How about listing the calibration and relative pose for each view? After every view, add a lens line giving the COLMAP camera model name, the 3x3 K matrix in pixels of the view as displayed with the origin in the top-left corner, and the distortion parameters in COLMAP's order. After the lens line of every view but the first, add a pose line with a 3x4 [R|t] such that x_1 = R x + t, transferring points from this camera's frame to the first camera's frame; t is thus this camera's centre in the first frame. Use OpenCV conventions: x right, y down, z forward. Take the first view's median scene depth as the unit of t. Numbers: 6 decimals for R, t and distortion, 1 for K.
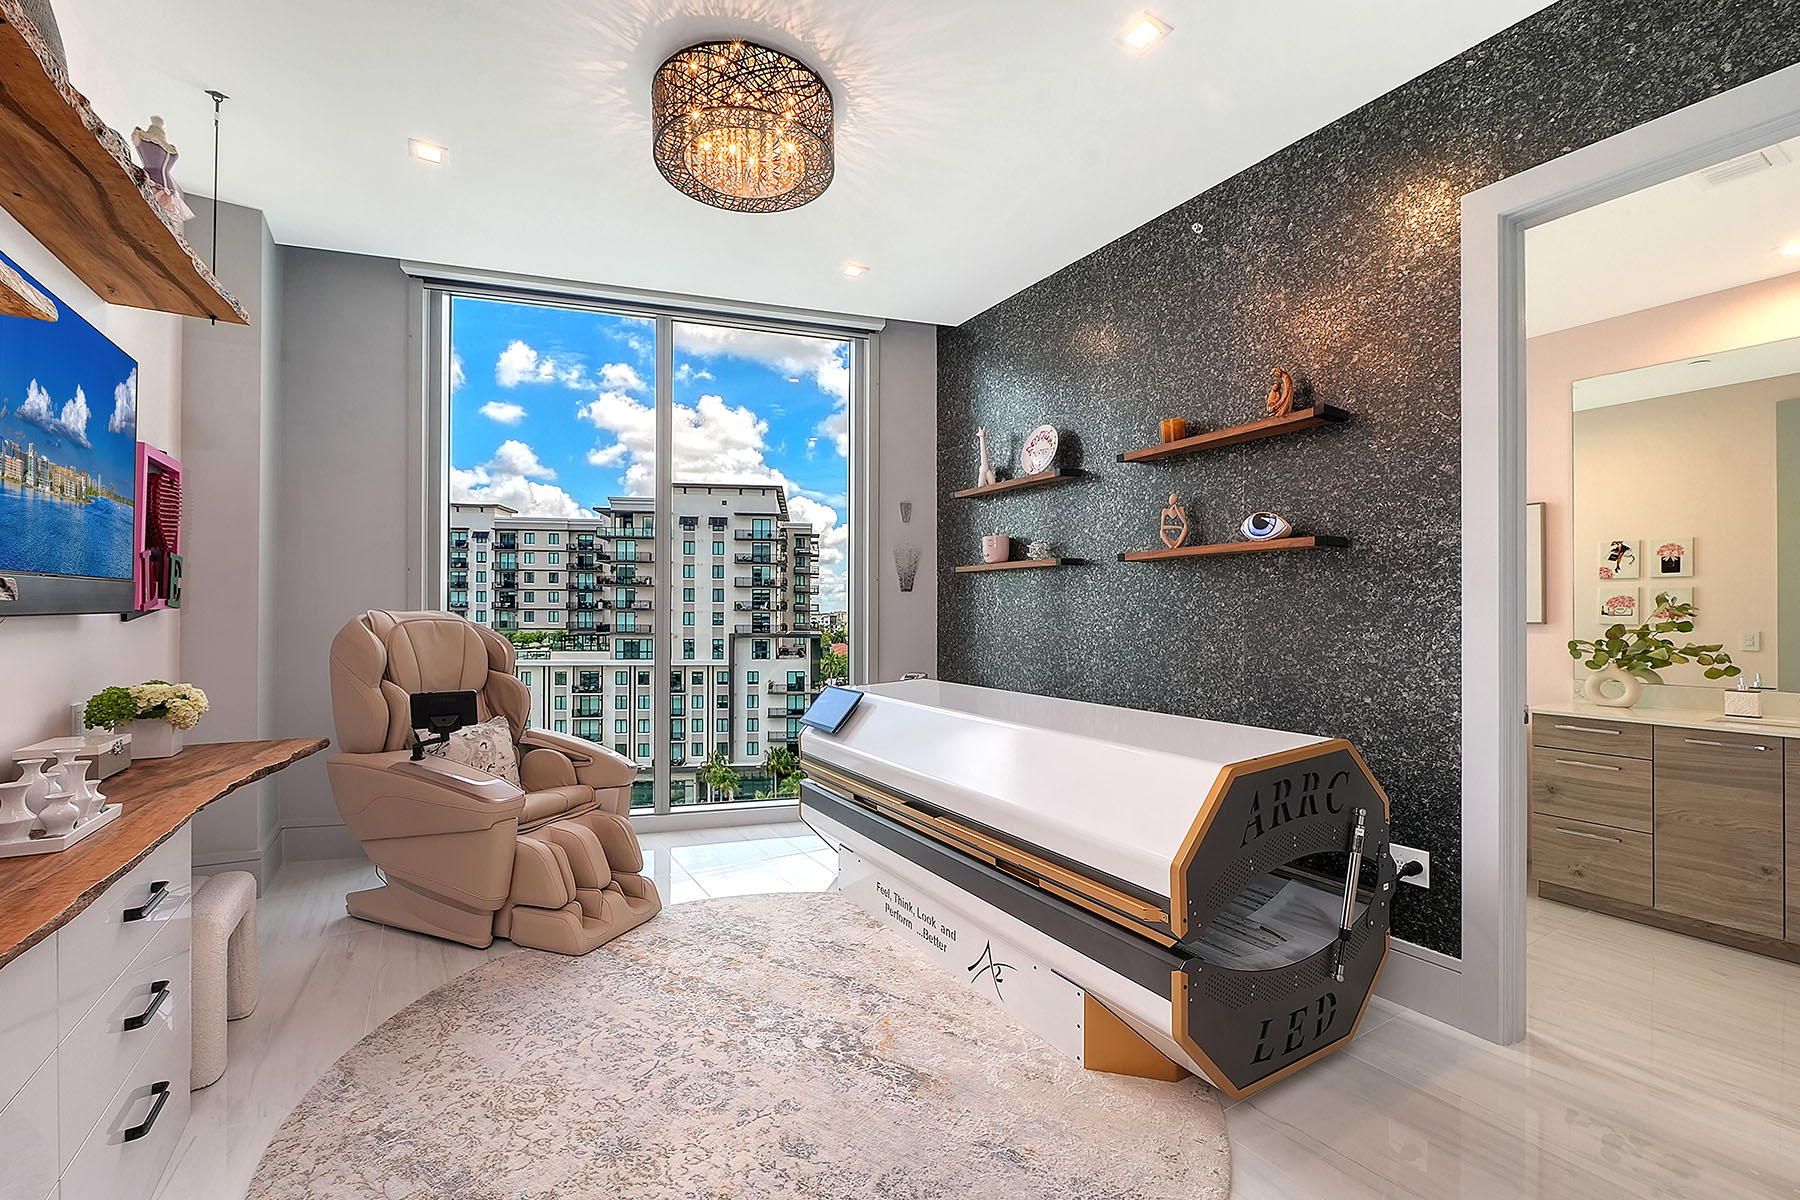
lens RADIAL K [[756.3, 0, 900.0], [0, 756.3, 600.0], [0, 0, 1]] dist [-0.000235, -0.000051]
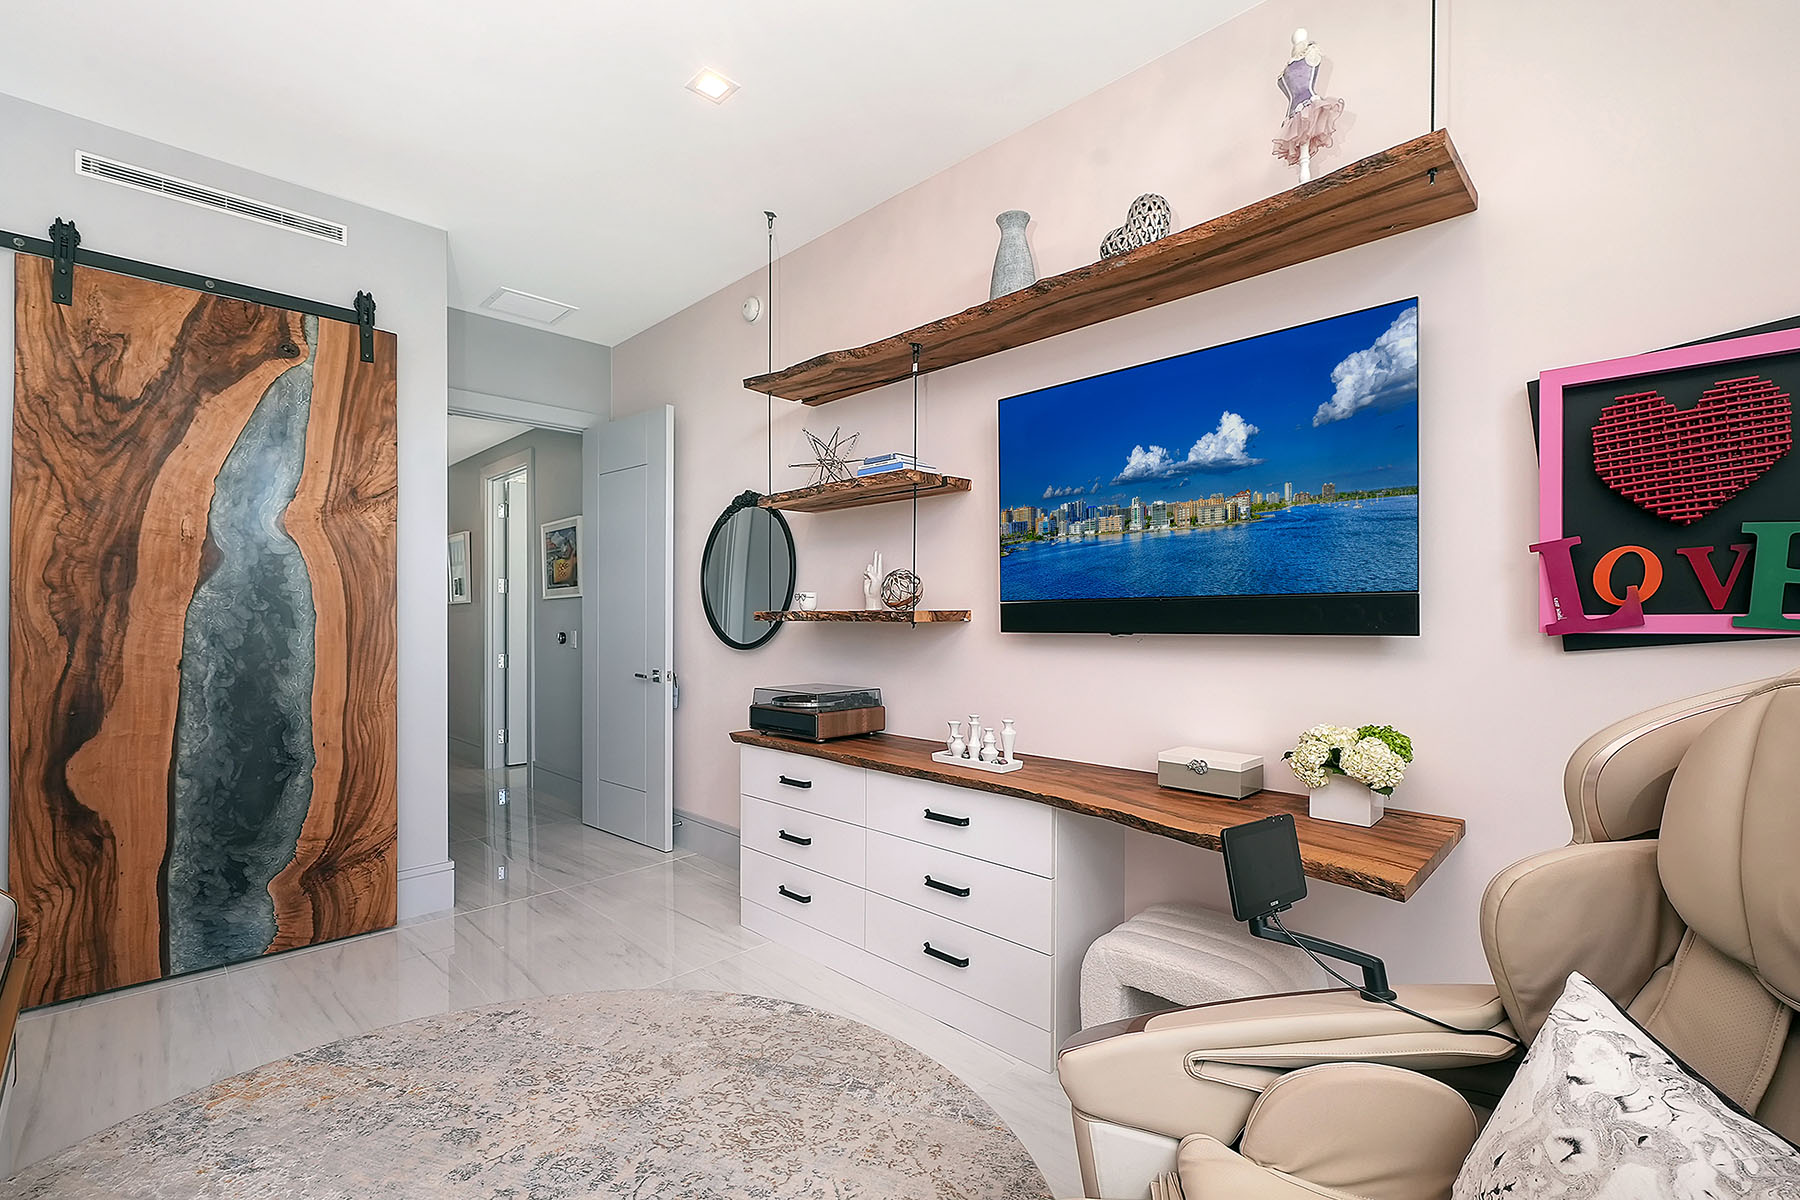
lens RADIAL K [[758.3, 0, 903.3], [0, 758.3, 624.4], [0, 0, 1]] dist [0.000278, -0.000003]
pose [[-0.966335, -0.000131, -0.257287, -0.451256], [0.000152, 0.999999, -0.001078, 0.007228], [0.257287, -0.001081, -0.966334, 2.147098]]
